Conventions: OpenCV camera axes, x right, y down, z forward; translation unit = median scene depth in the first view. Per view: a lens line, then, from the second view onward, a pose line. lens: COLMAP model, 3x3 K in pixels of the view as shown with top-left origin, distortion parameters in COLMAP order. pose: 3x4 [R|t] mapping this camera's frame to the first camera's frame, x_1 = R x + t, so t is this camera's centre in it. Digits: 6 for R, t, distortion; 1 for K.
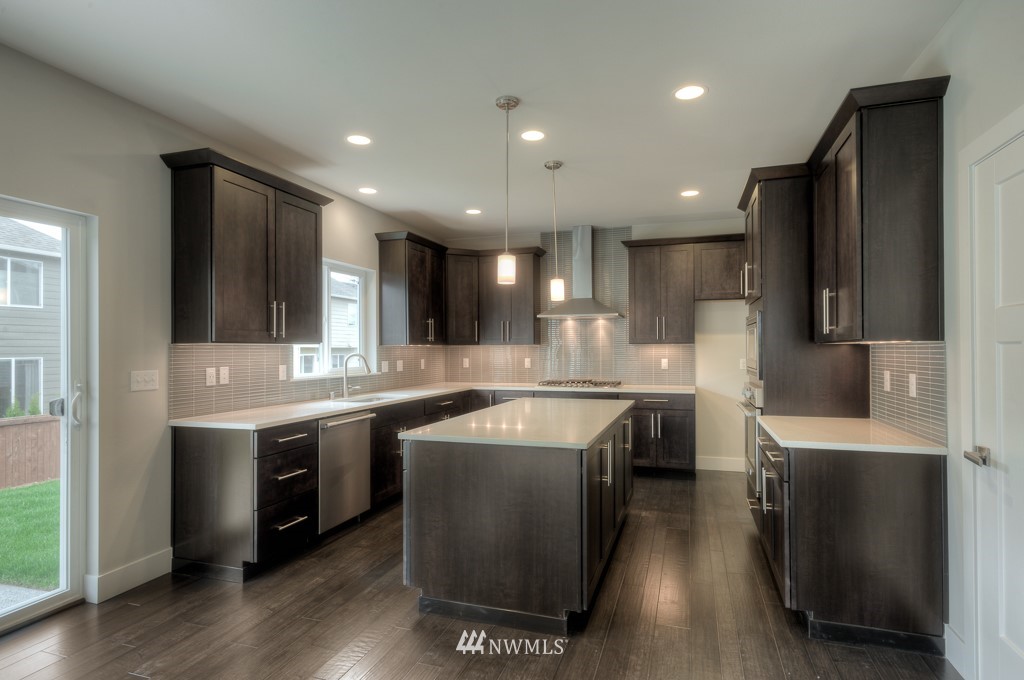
lens RADIAL K [[539.8, 0, 516.0], [0, 539.8, 343.9], [0, 0, 1]] dist [0.012241, 0.000424]
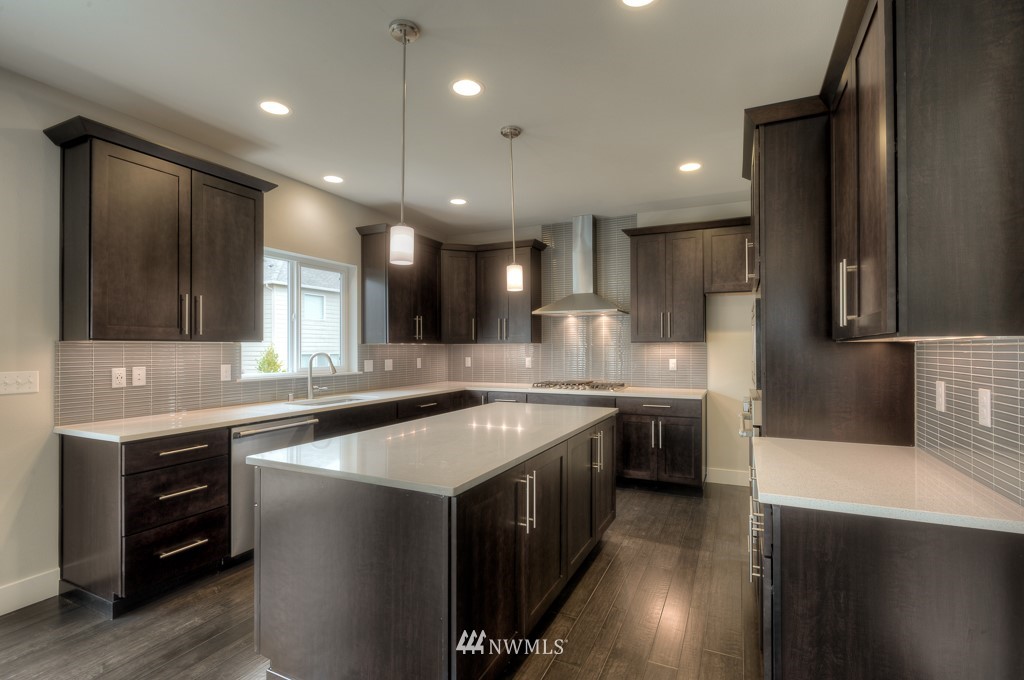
lens RADIAL K [[478.9, 0, 516.4], [0, 478.9, 344.3], [0, 0, 1]] dist [-0.002927, 0.000473]
pose [[0.991927, 0.001257, -0.126804, 0.143667], [-0.000950, 0.999996, 0.002477, 0.001353], [0.126806, -0.002337, 0.991925, 0.209784]]
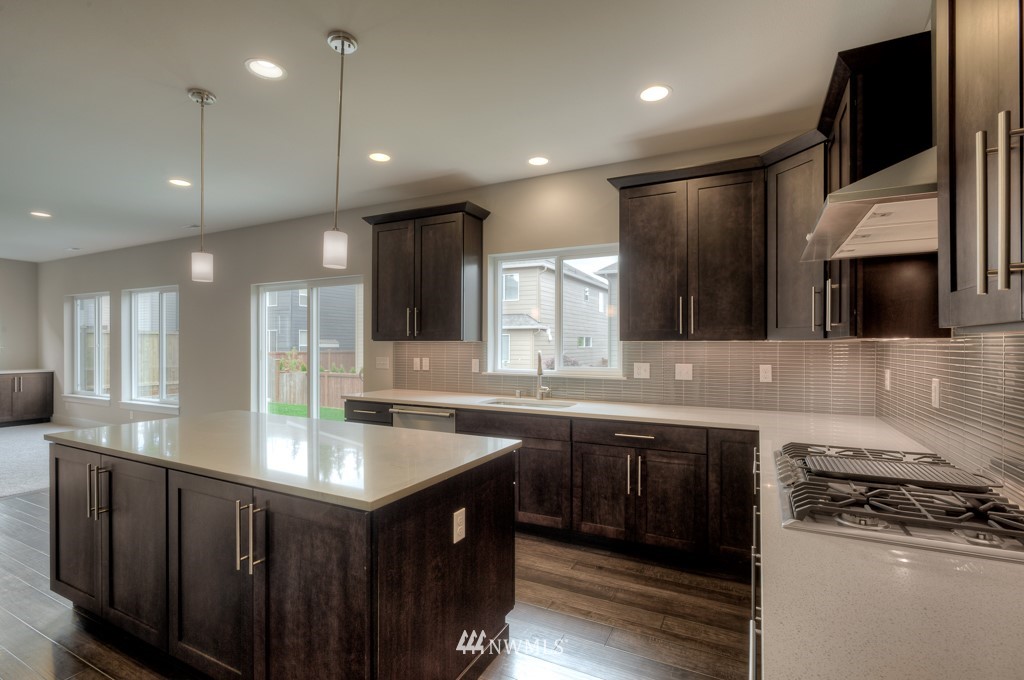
lens RADIAL K [[478.9, 0, 516.4], [0, 478.9, 344.3], [0, 0, 1]] dist [-0.002927, 0.000473]
pose [[-0.155033, 0.004358, -0.987900, 0.470070], [0.007718, 0.999965, 0.003200, 0.004077], [0.987879, -0.007129, -0.155062, 1.054580]]
